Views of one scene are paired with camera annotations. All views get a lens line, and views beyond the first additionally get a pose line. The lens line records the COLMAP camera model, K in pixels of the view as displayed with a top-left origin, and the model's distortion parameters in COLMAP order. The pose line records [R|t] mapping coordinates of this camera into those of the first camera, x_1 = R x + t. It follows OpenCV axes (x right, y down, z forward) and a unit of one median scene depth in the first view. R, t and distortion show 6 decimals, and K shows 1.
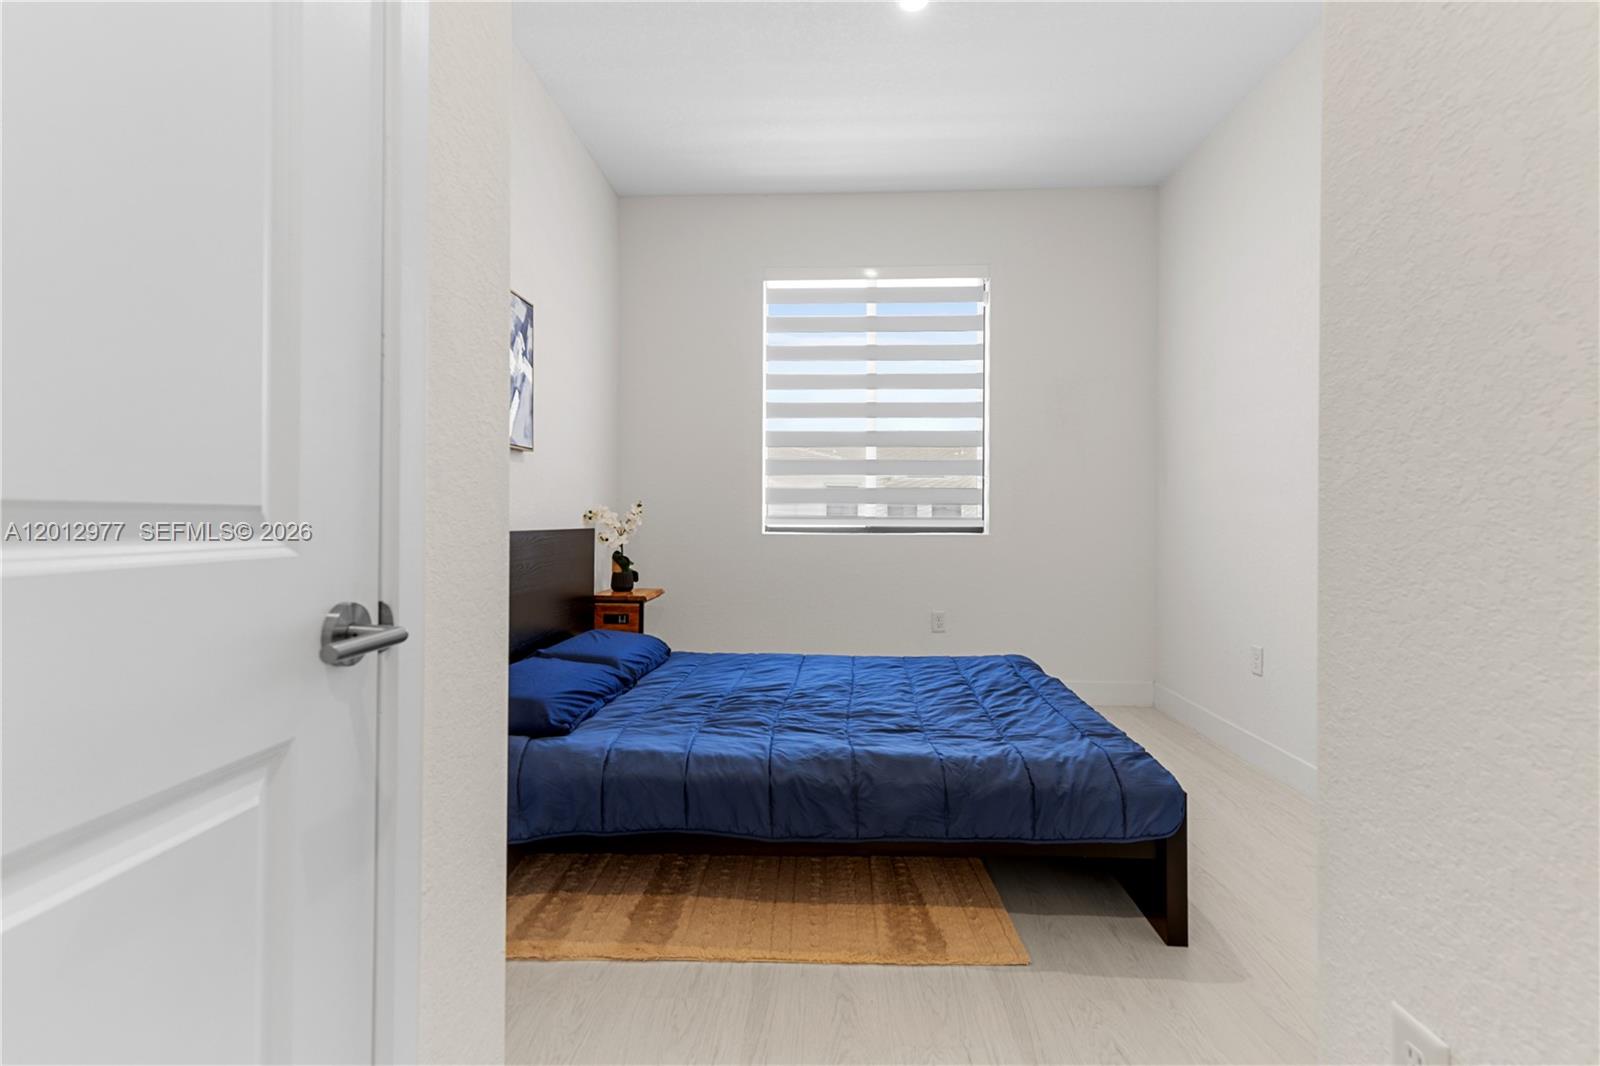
lens RADIAL K [[740.0, 0, 798.9], [0, 740.0, 521.8], [0, 0, 1]] dist [0.009063, -0.000405]
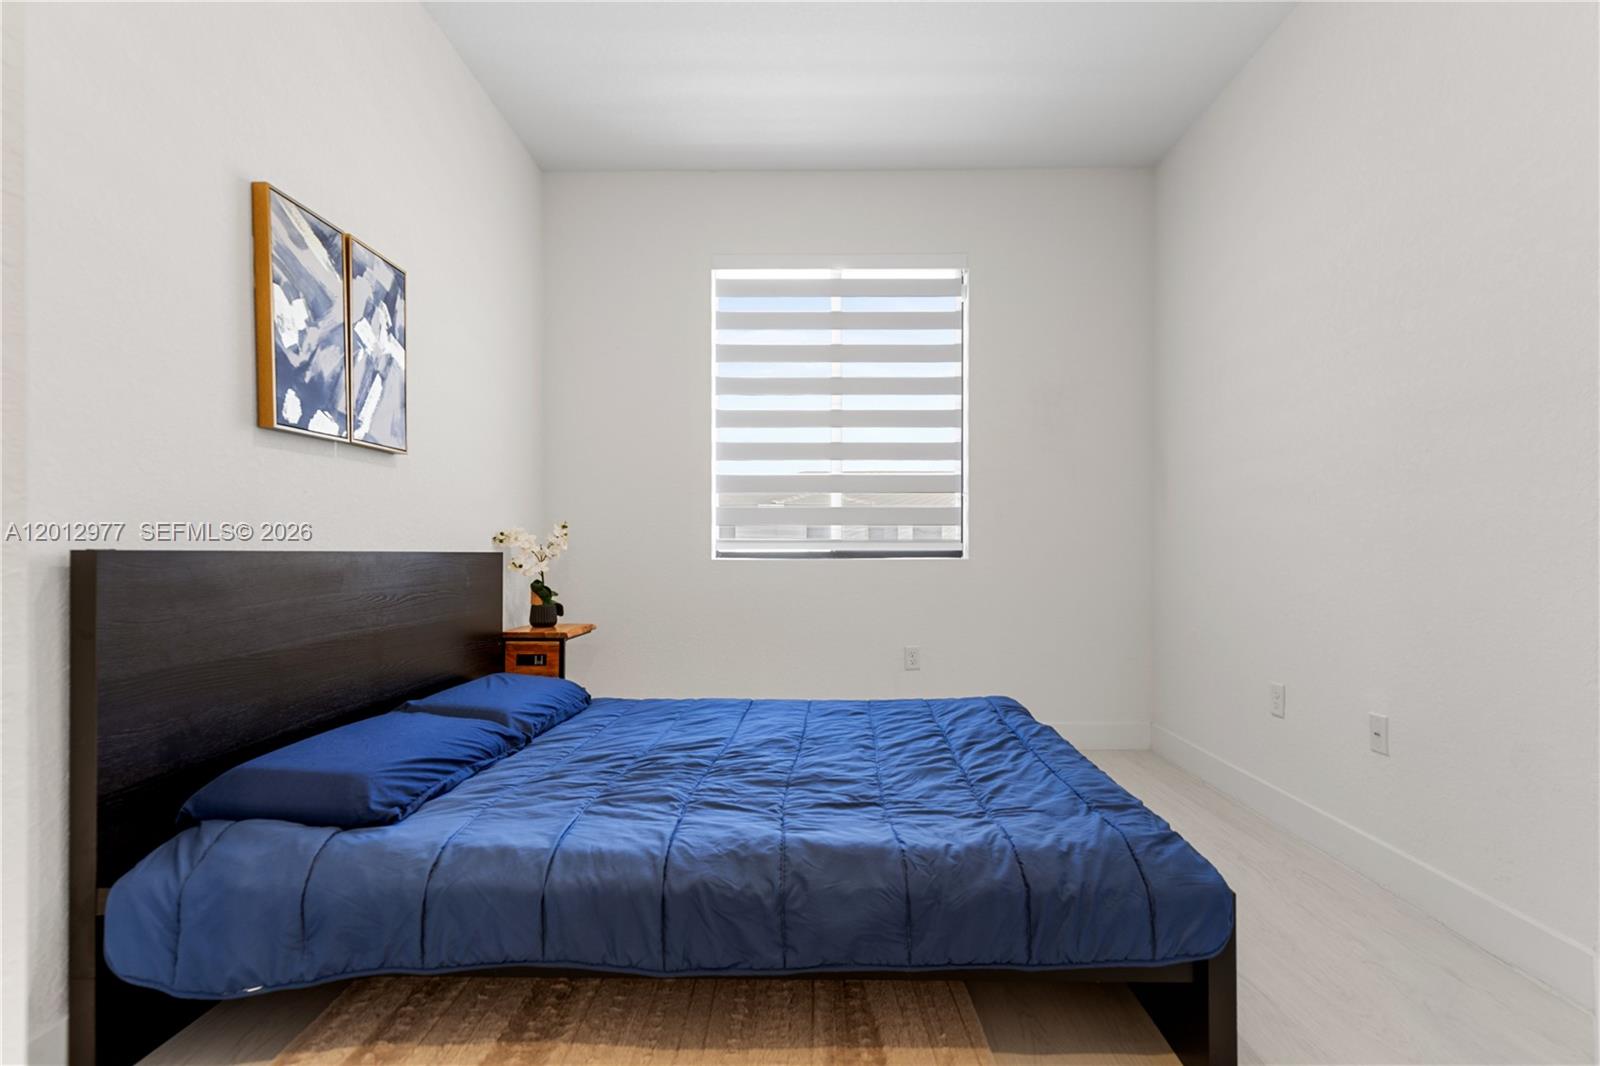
lens RADIAL K [[787.1, 0, 805.5], [0, 787.1, 562.1], [0, 0, 1]] dist [0.003059, -0.000139]
pose [[0.998913, -0.006746, 0.046131, 0.047938], [0.006145, 0.999895, 0.013145, 0.019774], [-0.046215, -0.012847, 0.998849, 0.179260]]
